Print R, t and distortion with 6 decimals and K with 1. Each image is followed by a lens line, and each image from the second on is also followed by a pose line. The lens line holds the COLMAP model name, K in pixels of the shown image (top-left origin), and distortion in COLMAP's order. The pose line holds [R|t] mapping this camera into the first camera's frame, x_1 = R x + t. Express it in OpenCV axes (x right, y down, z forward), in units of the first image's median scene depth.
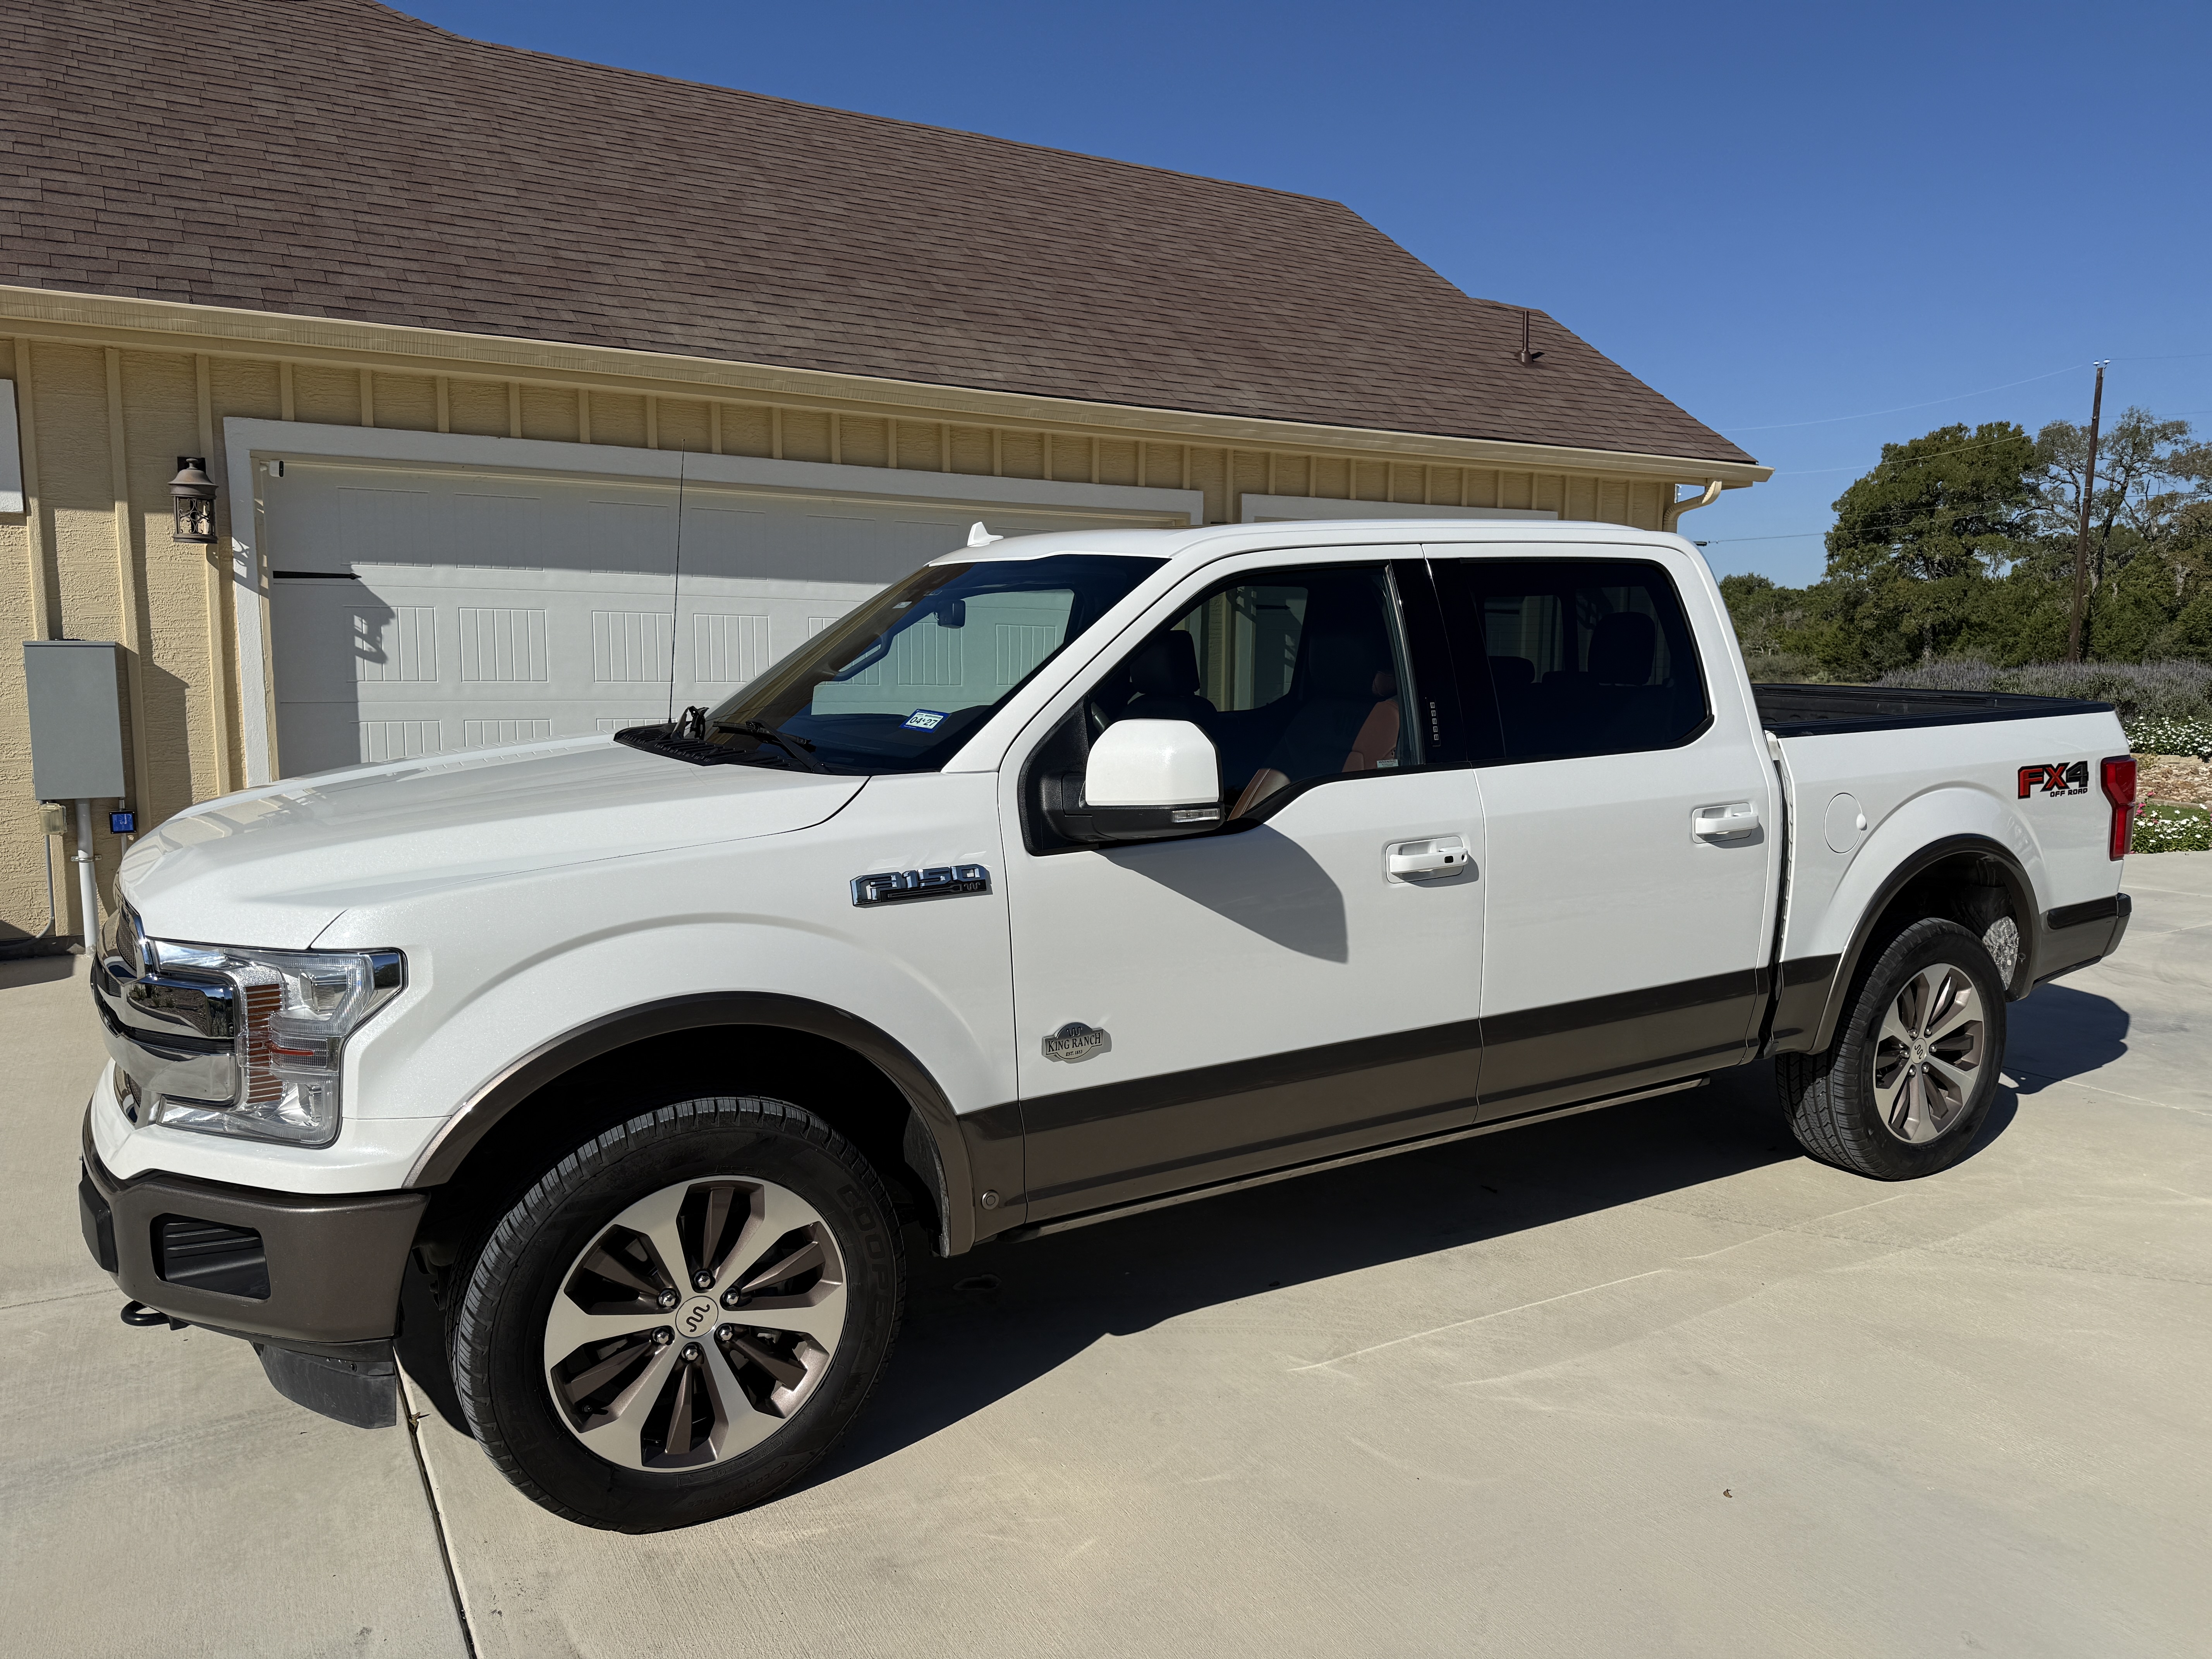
lens RADIAL K [[1575.4, 0, 1083.6], [0, 1575.4, 823.1], [0, 0, 1]] dist [0.141557, -0.240218]
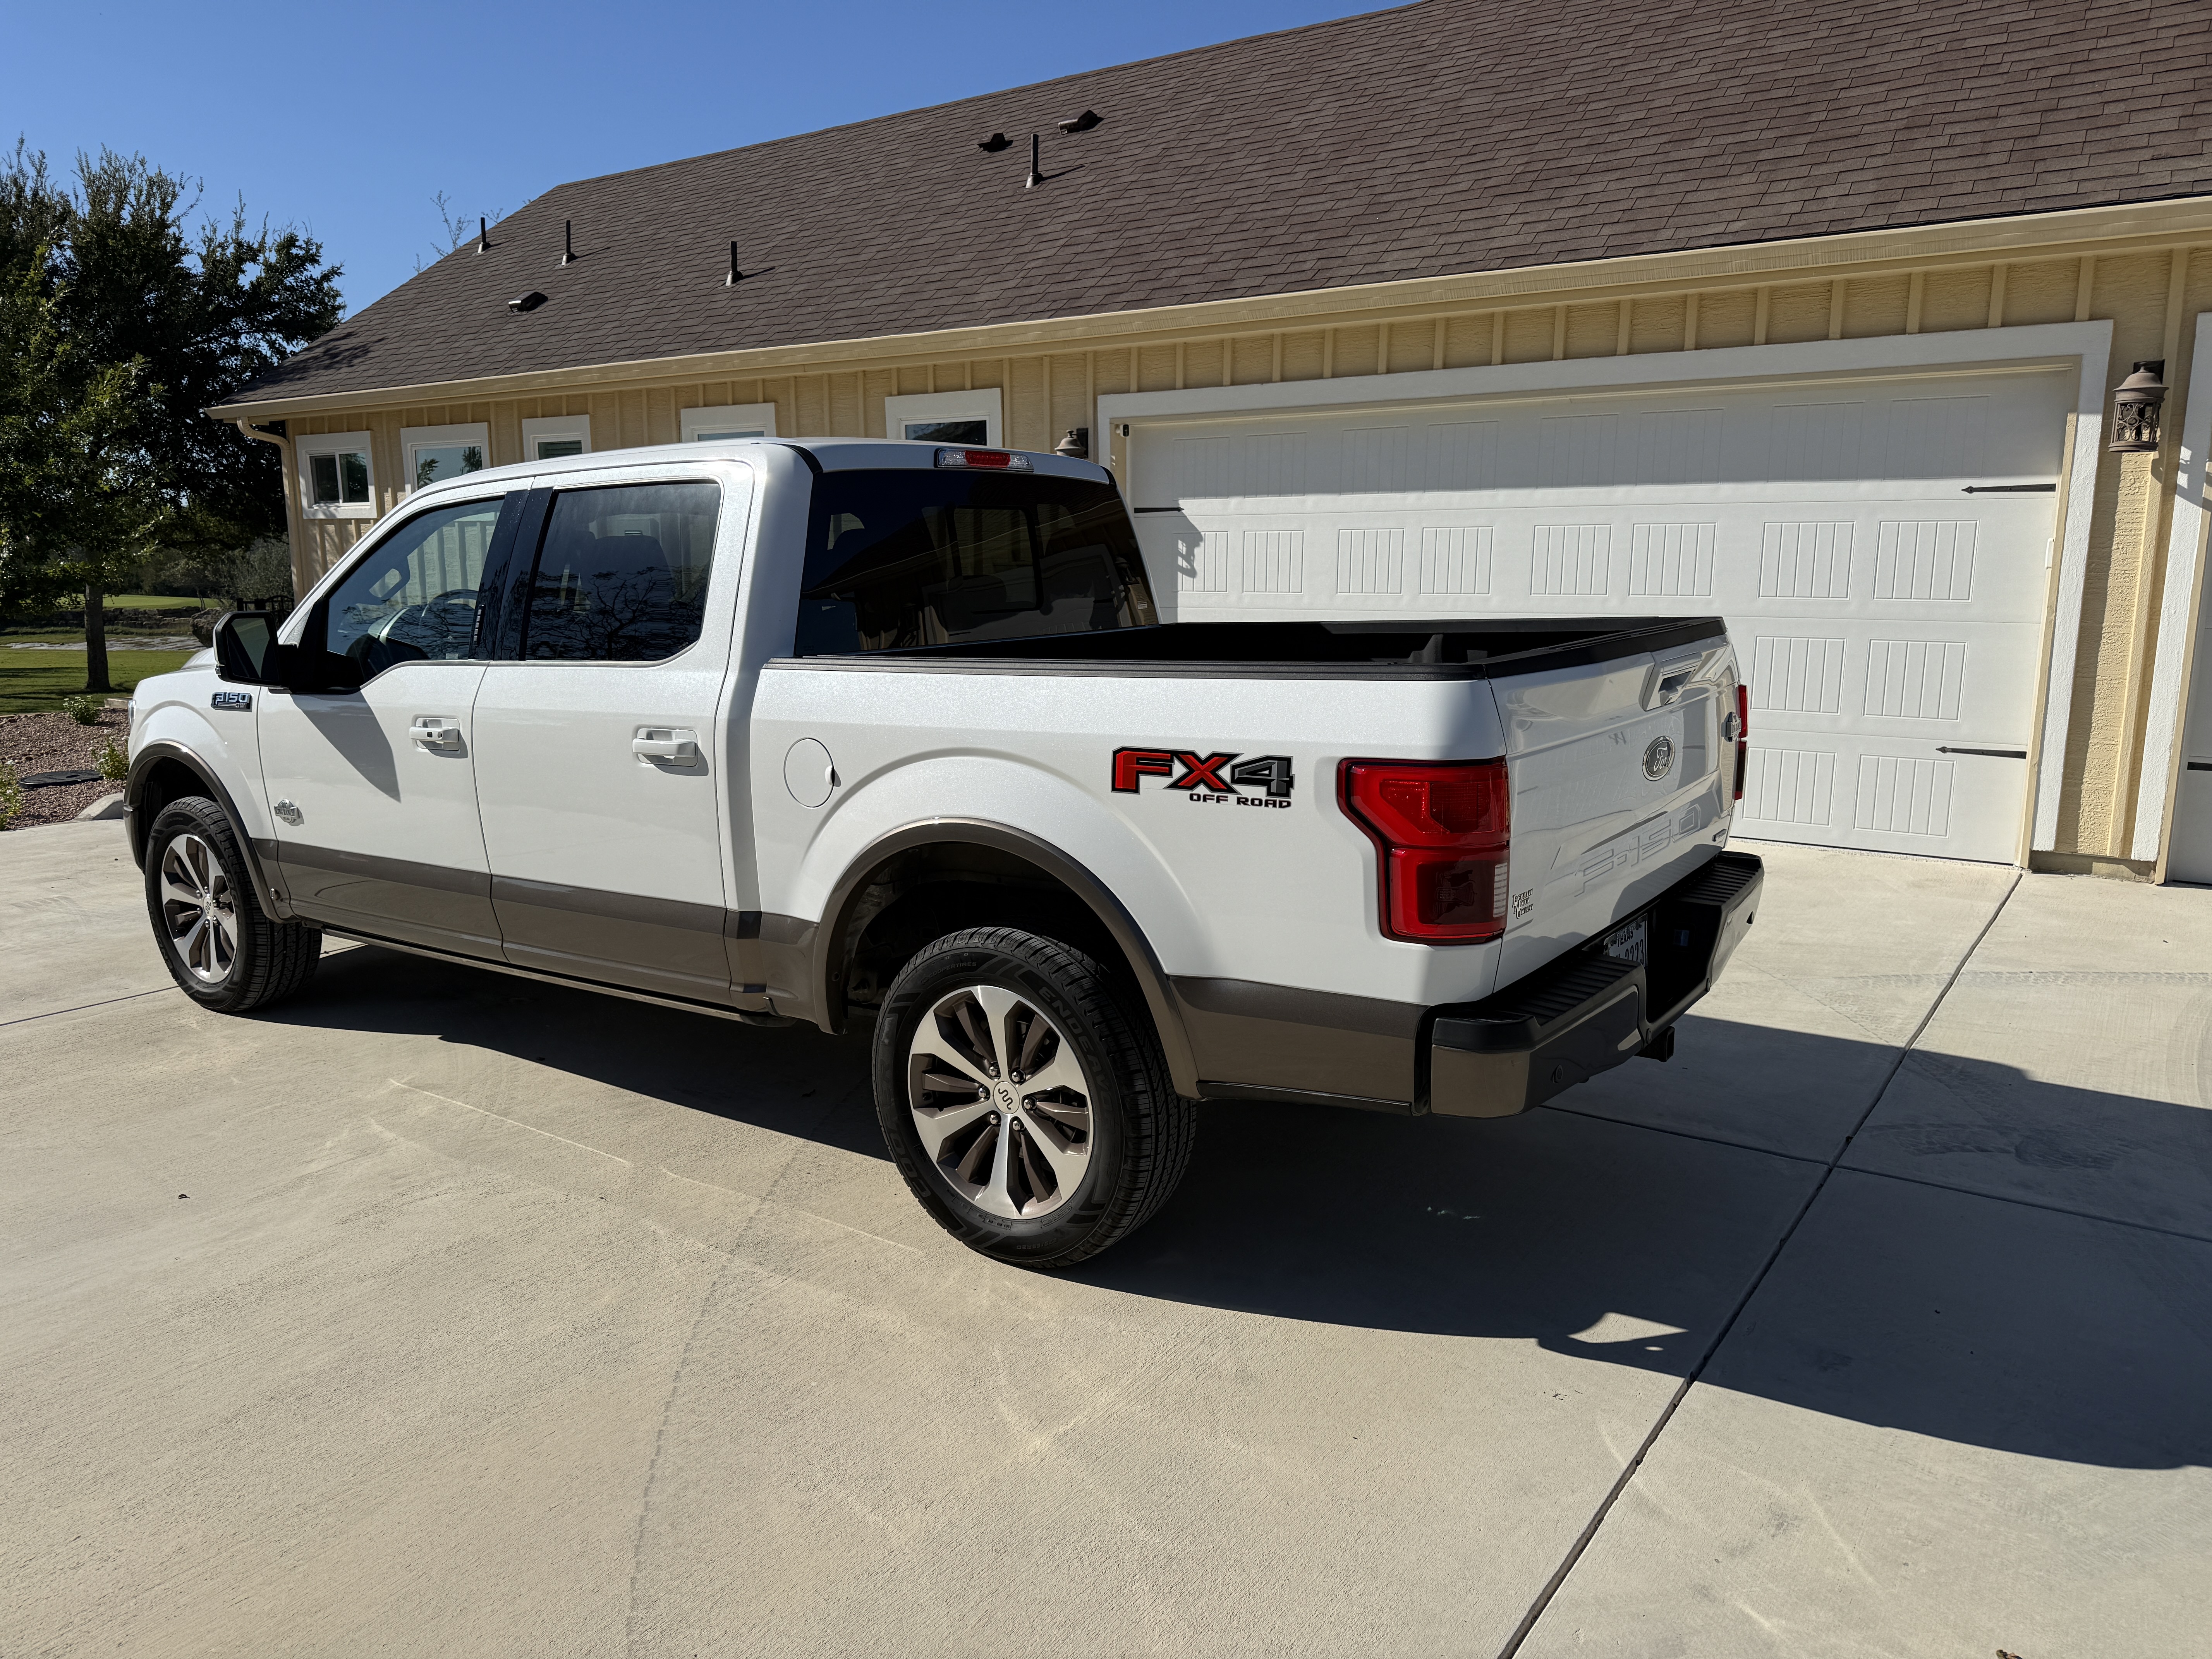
lens RADIAL K [[1575.4, 0, 1083.6], [0, 1575.4, 823.1], [0, 0, 1]] dist [0.141557, -0.240218]
pose [[0.391752, 0.147954, -0.908097, 0.901759], [-0.097965, 0.988083, 0.118724, -0.060977], [0.914841, 0.042451, 0.401578, 0.545144]]
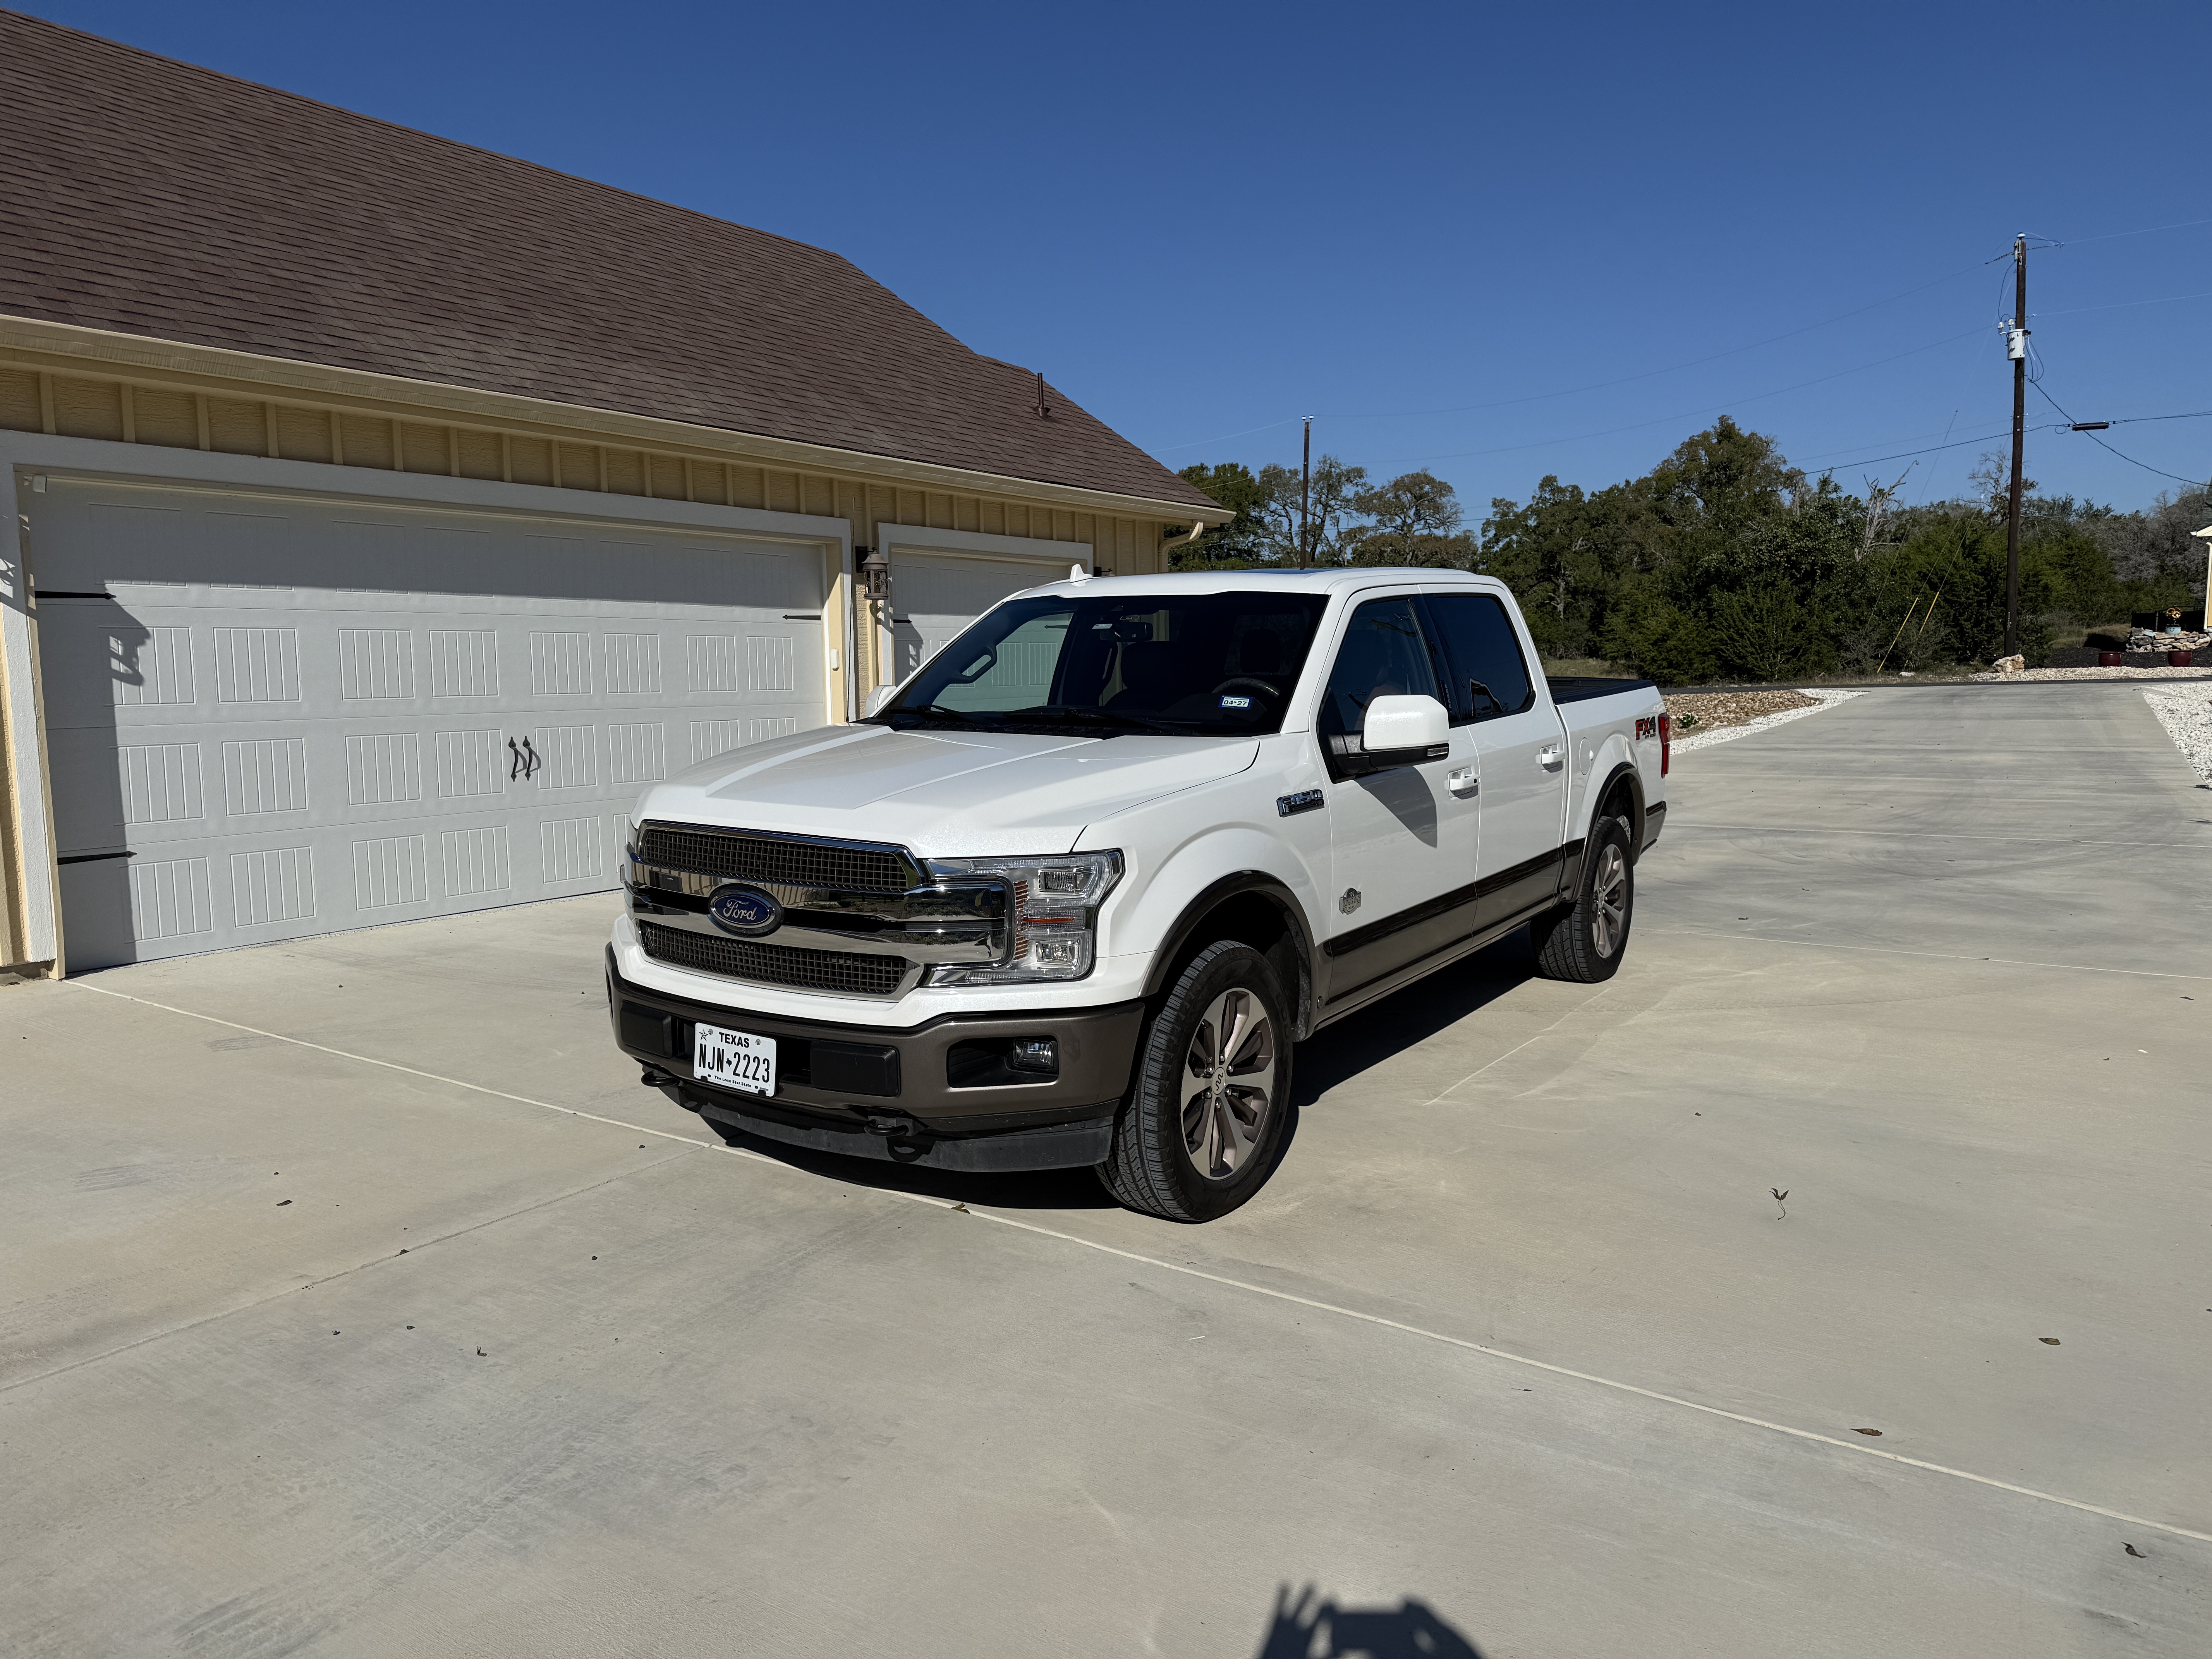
lens RADIAL K [[1544.7, 0, 1124.3], [0, 1544.7, 801.7], [0, 0, 1]] dist [0.110268, -0.111117]
pose [[0.904033, -0.055727, 0.423814, -0.398457], [0.063062, 0.998004, -0.003290, 0.014050], [-0.422785, 0.029701, 0.905743, -0.145919]]
